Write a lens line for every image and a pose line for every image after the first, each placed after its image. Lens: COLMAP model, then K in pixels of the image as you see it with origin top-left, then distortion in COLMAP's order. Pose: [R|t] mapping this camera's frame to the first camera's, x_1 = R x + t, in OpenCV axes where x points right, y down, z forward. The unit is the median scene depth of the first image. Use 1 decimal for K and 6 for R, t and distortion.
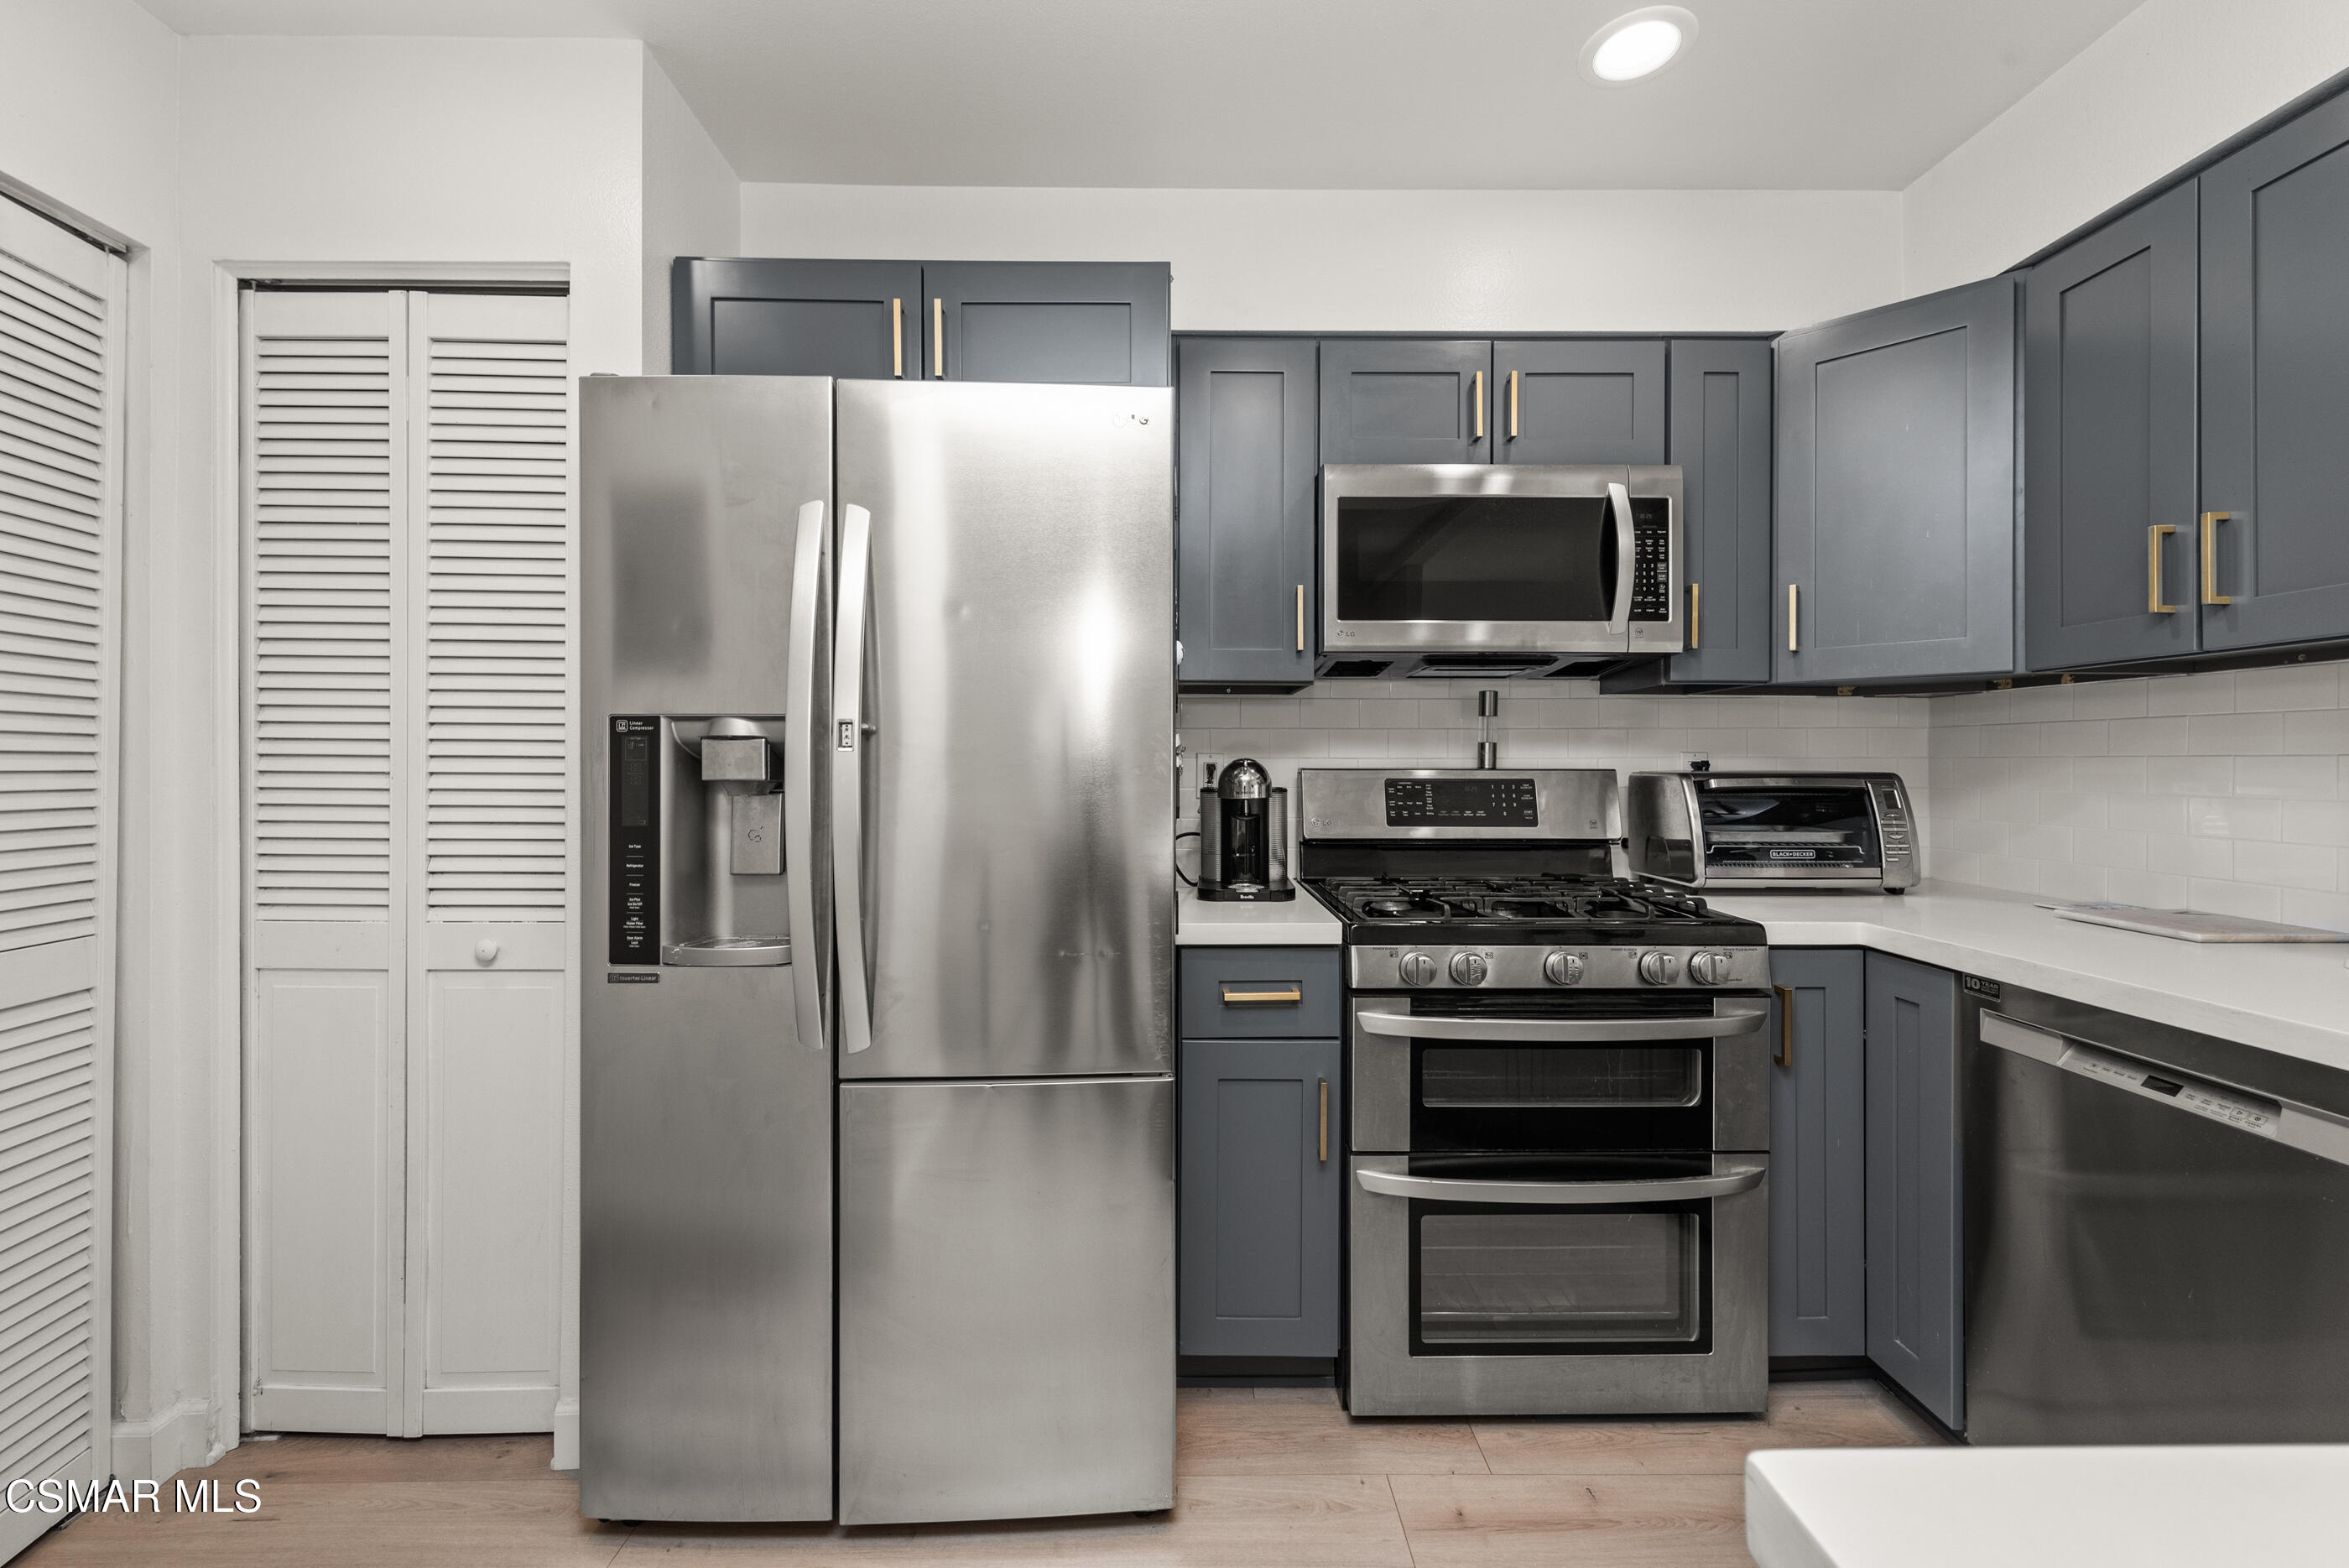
lens RADIAL K [[931.0, 0, 1172.1], [0, 931.0, 757.9], [0, 0, 1]] dist [0.015003, -0.008806]
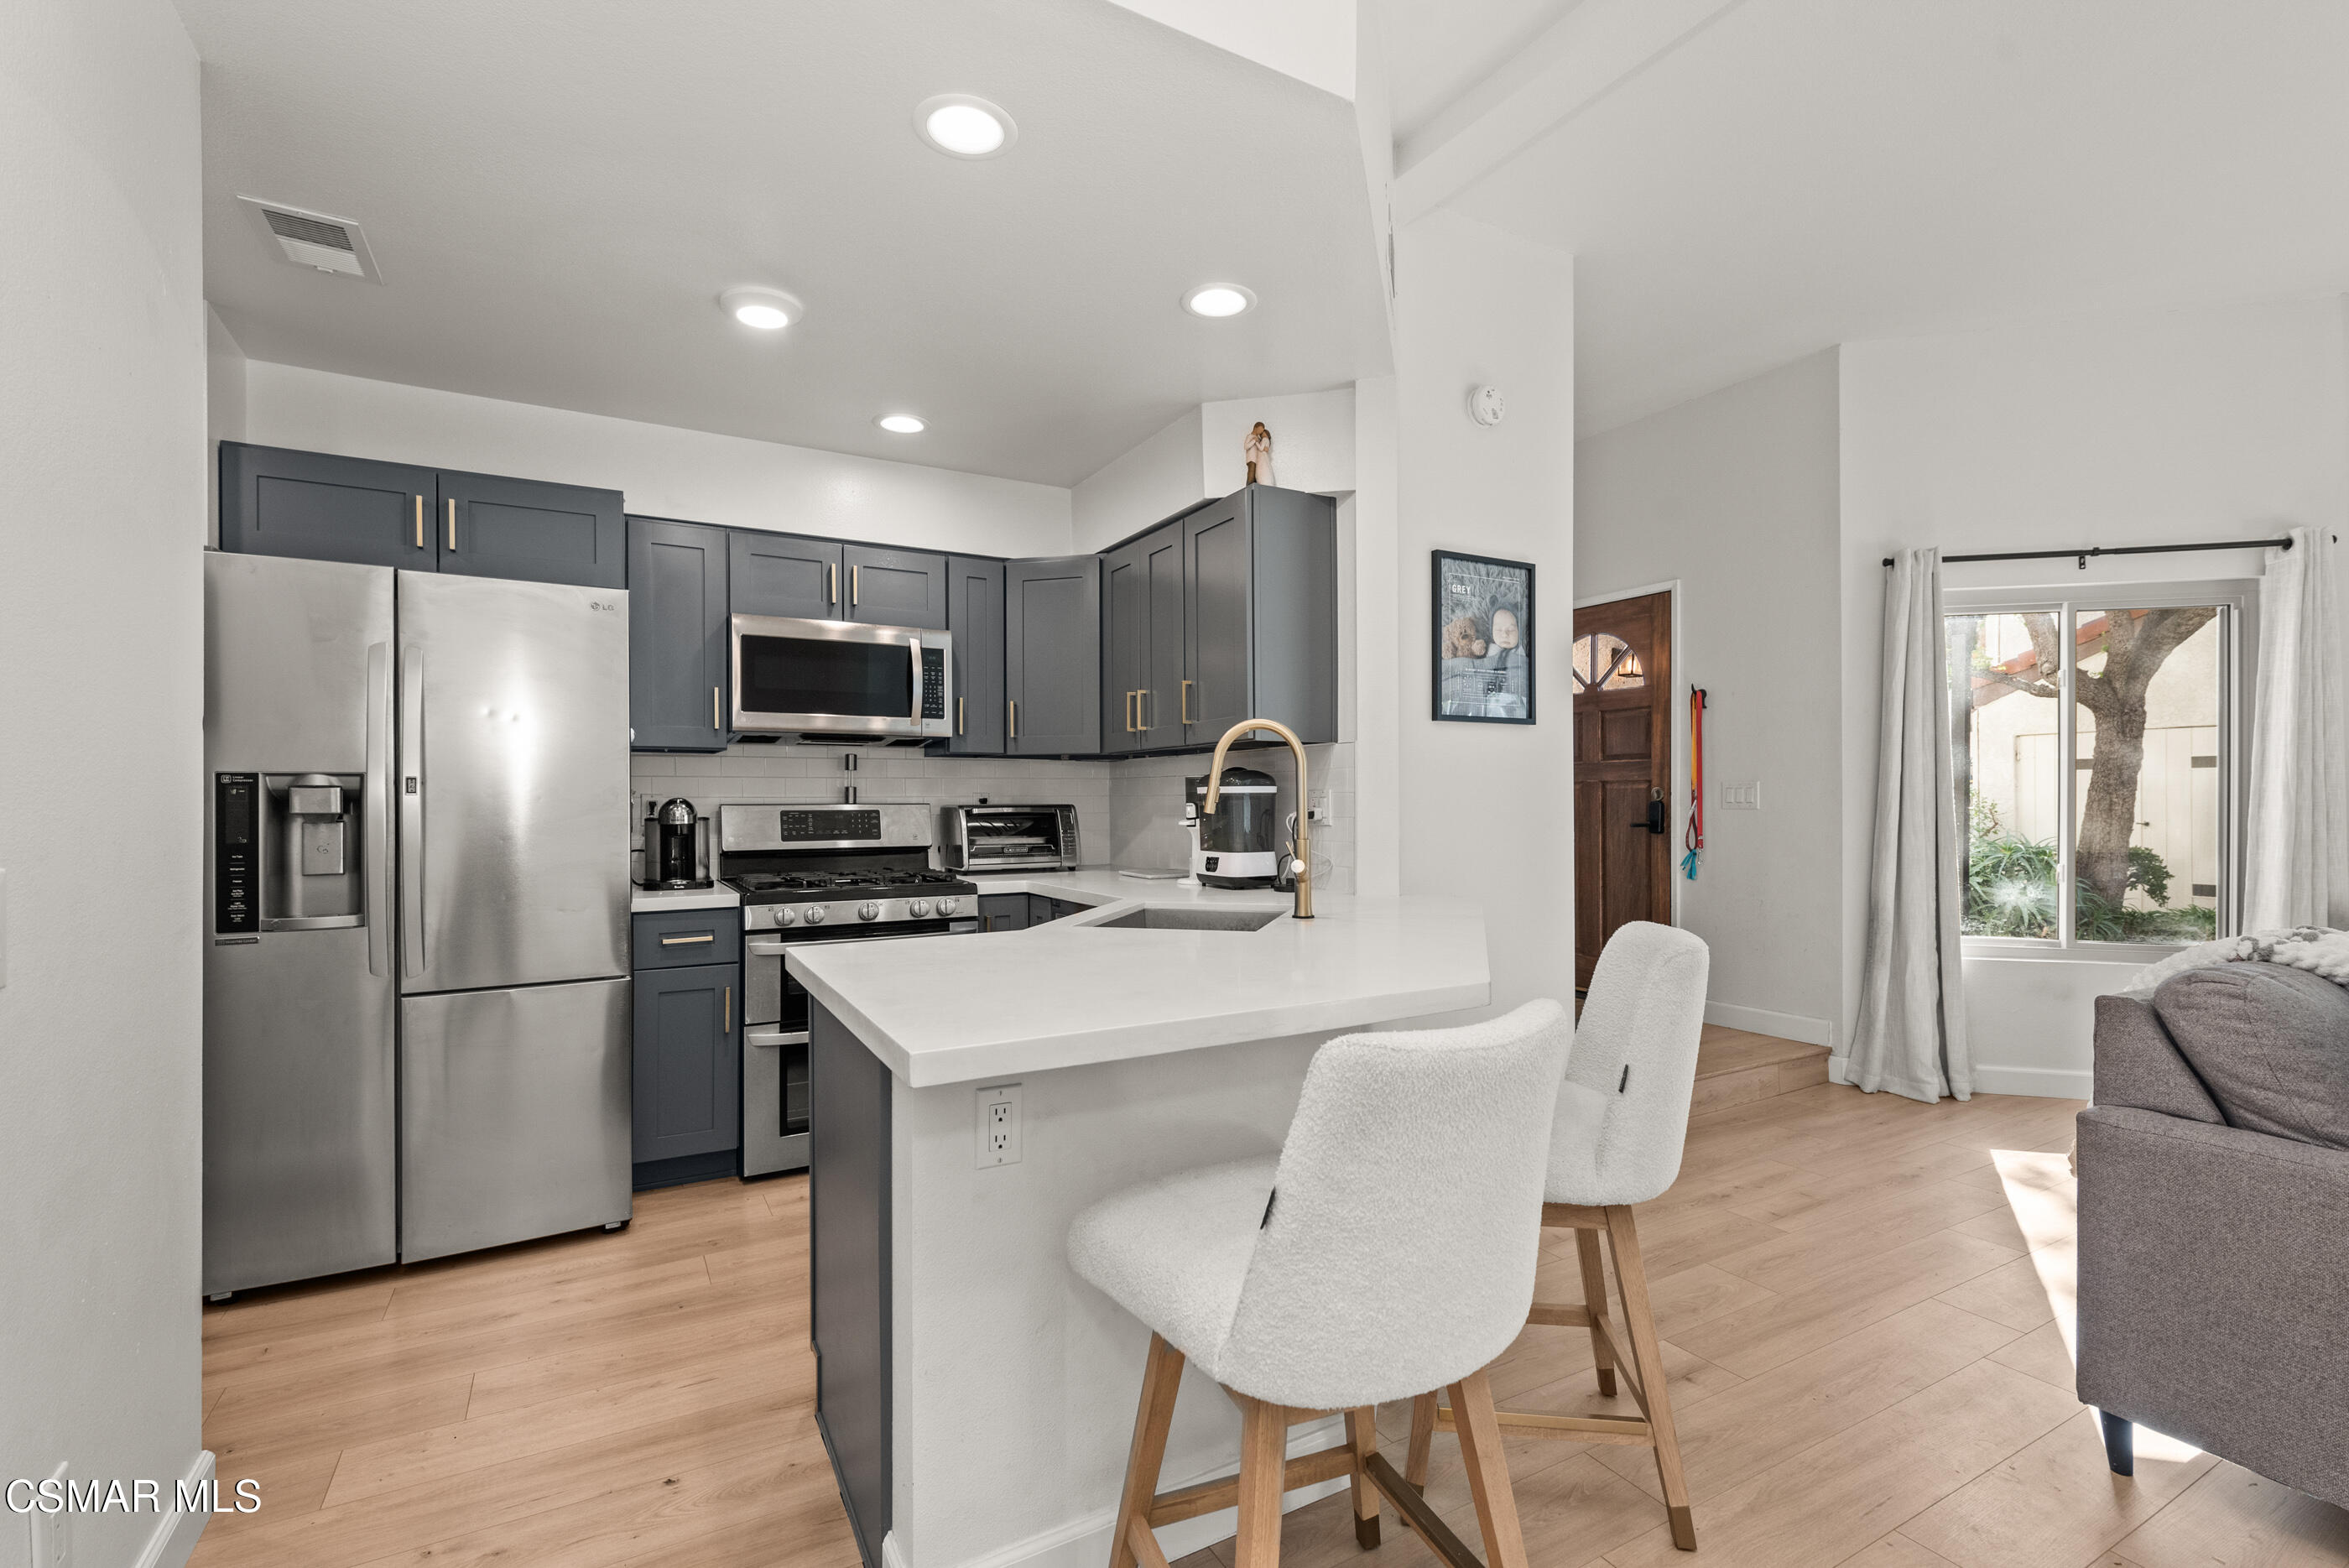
lens RADIAL K [[1053.3, 0, 1187.3], [0, 1053.3, 799.1], [0, 0, 1]] dist [0.002105, 0.000193]
pose [[0.870669, -0.004588, 0.491848, -0.045341], [0.001880, 0.999980, 0.006000, -0.006152], [-0.491866, -0.004299, 0.870661, -0.942974]]
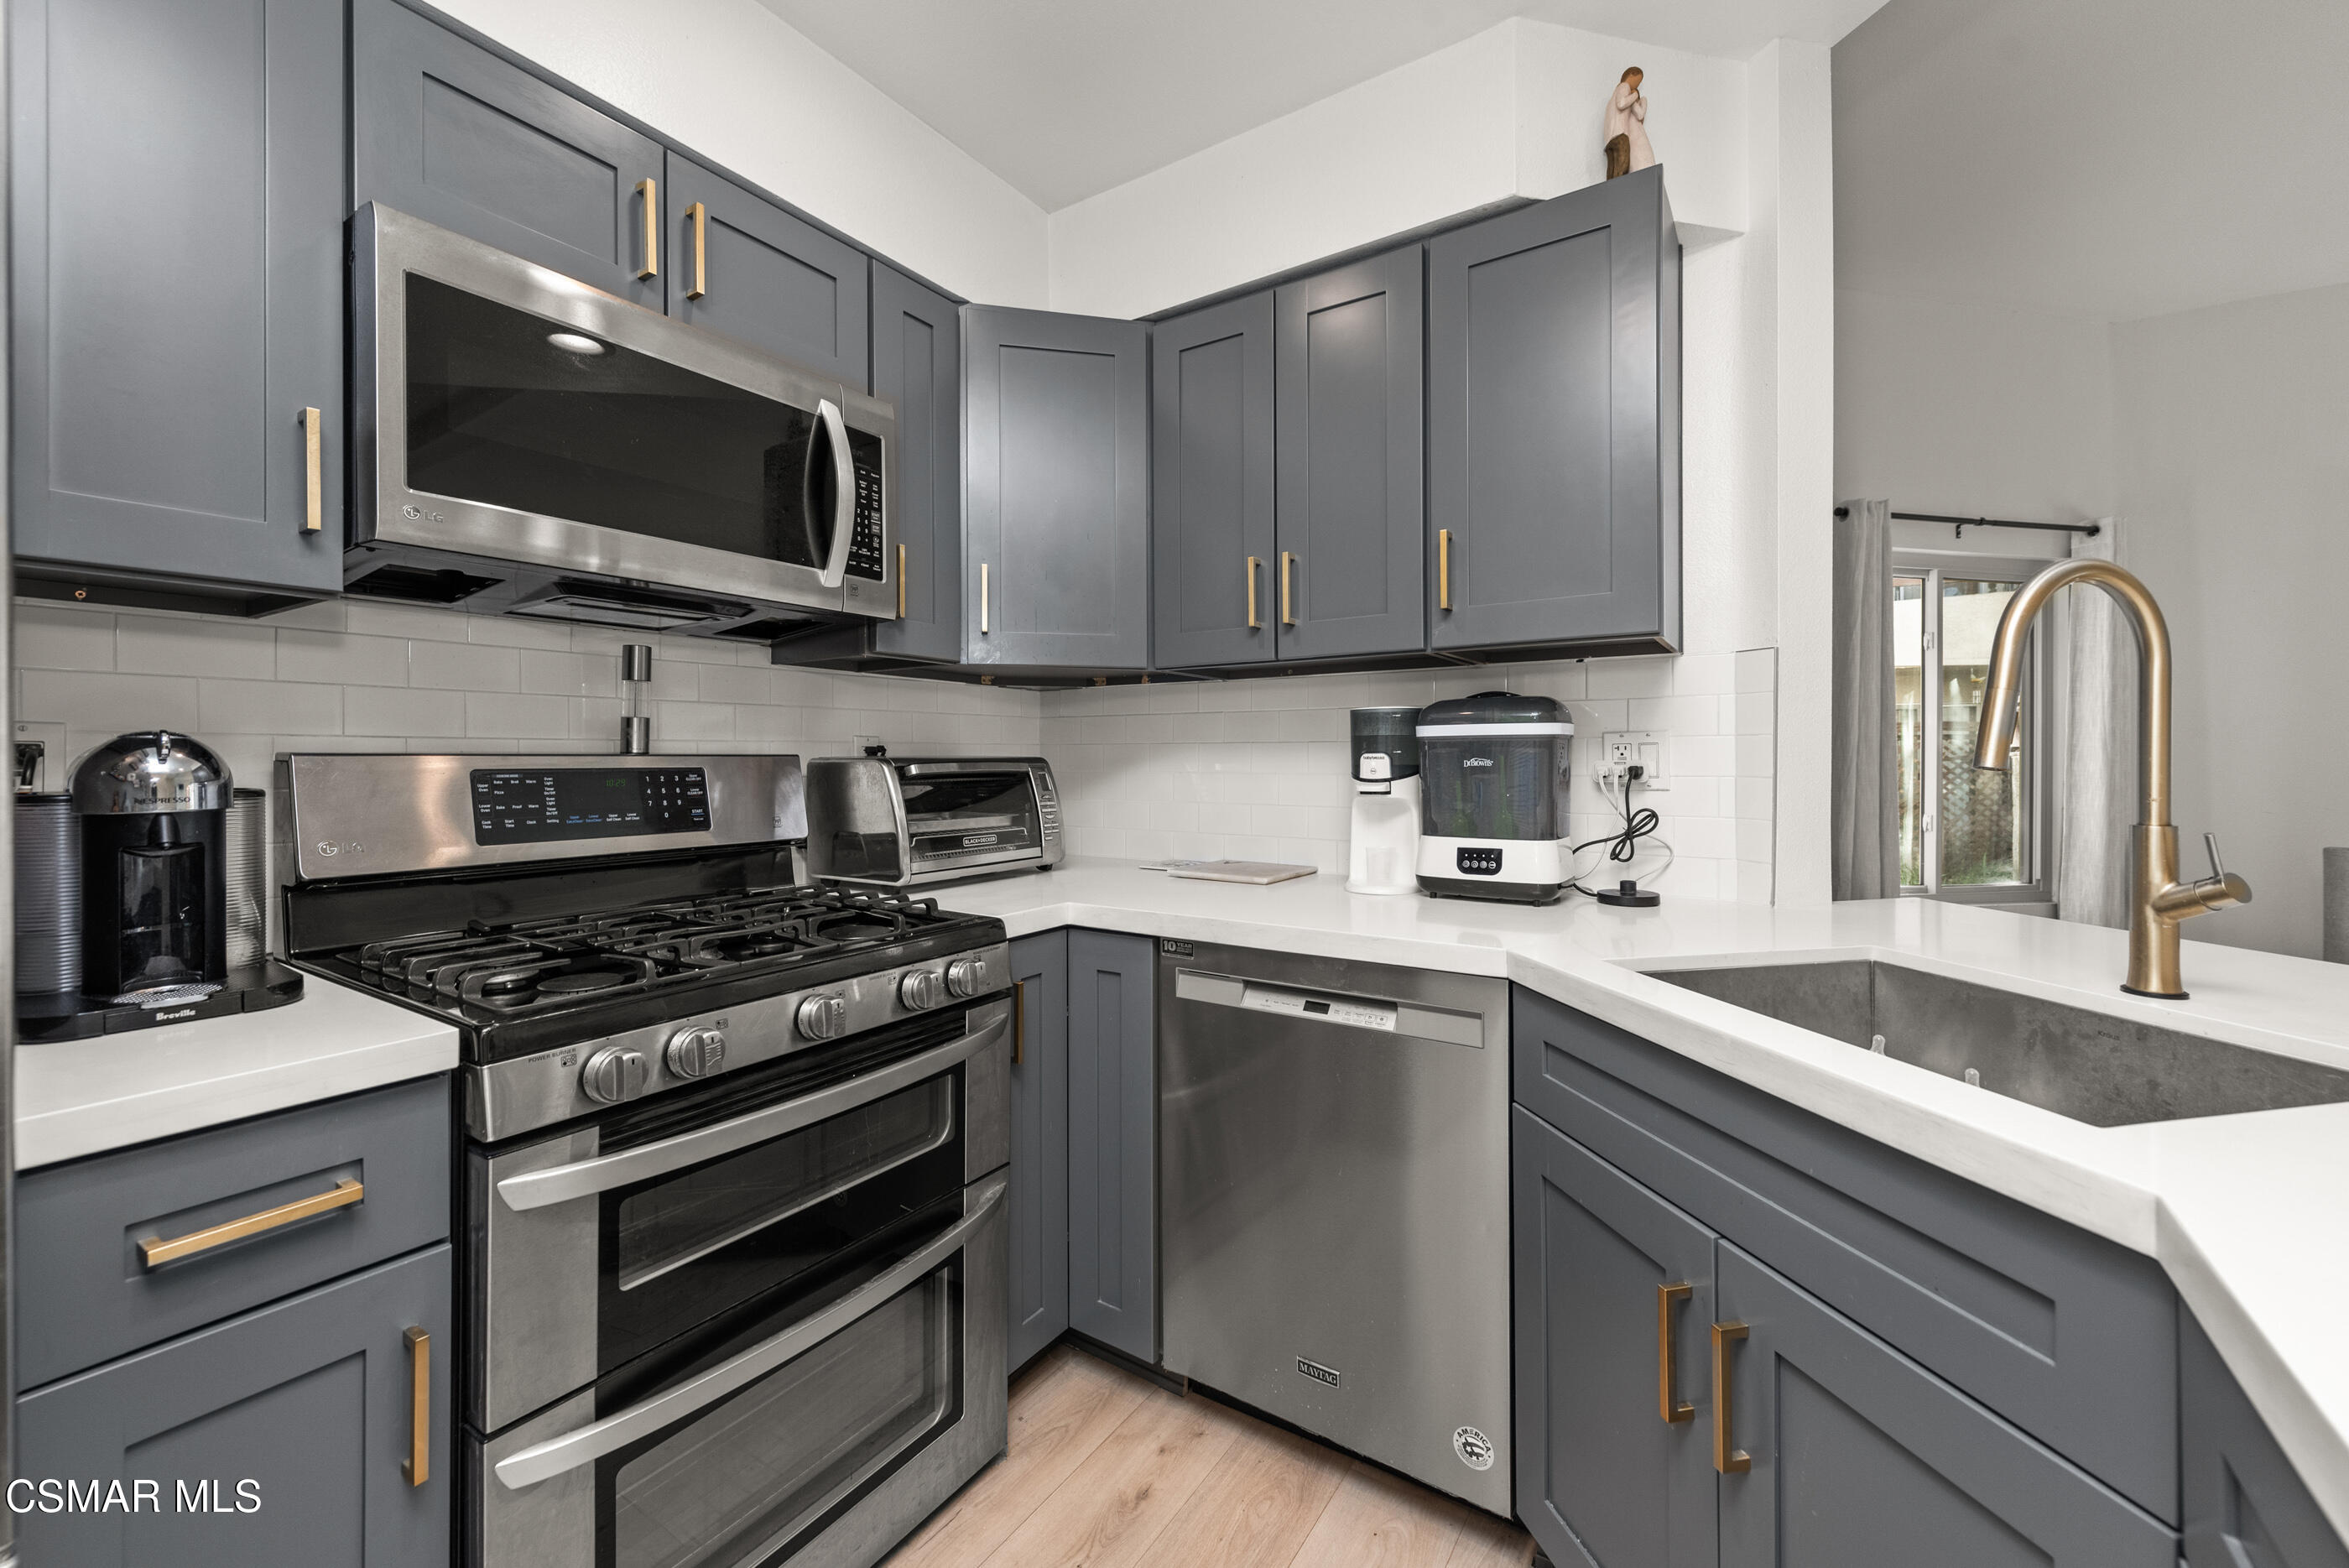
lens RADIAL K [[931.0, 0, 1172.1], [0, 931.0, 757.9], [0, 0, 1]] dist [0.015003, -0.008806]
pose [[0.555874, -0.001980, 0.831264, -0.035574], [-0.001465, 0.999993, 0.003362, 0.013247], [-0.831265, -0.003087, 0.555868, 0.296127]]
